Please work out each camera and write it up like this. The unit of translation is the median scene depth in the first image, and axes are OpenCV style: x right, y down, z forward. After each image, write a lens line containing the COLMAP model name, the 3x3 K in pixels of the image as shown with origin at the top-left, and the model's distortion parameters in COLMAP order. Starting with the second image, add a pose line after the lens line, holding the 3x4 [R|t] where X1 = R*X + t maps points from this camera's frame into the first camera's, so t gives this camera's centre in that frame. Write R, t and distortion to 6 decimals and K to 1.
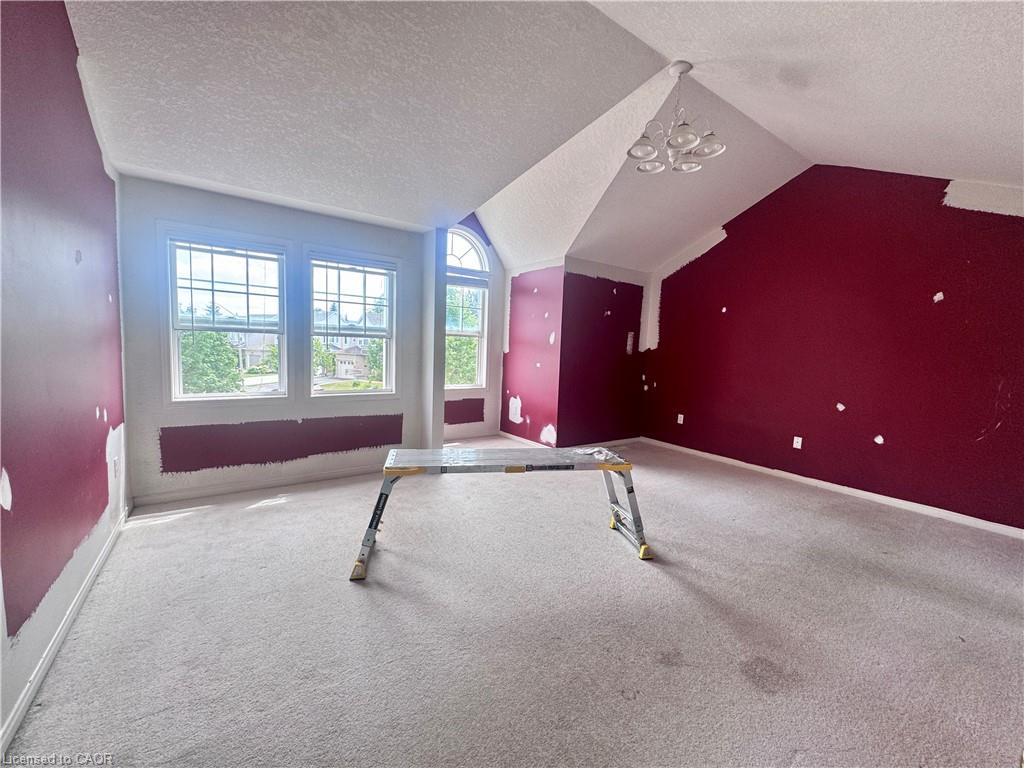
lens RADIAL K [[413.4, 0, 512.0], [0, 413.4, 384.0], [0, 0, 1]] dist [-0.002286, -0.000136]
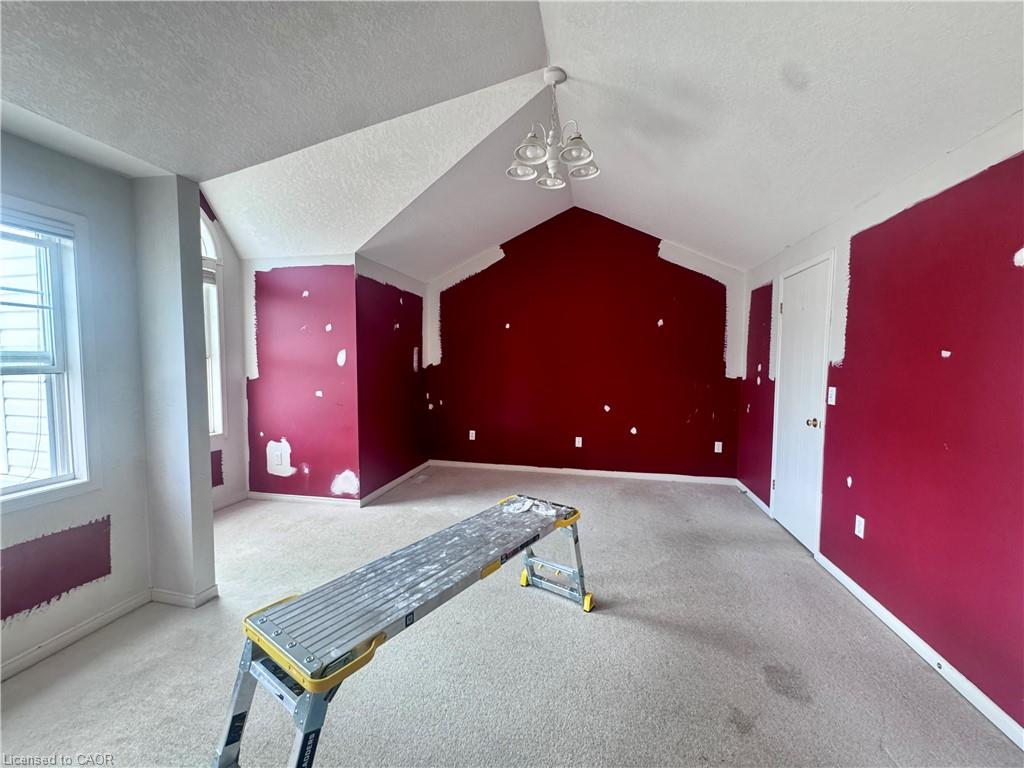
lens RADIAL K [[413.4, 0, 512.0], [0, 413.4, 384.0], [0, 0, 1]] dist [-0.002286, -0.000136]
pose [[0.730190, -0.074498, 0.679170, -0.193302], [0.083351, 0.996326, 0.019675, -0.050837], [-0.678141, 0.042243, 0.733717, 0.221790]]
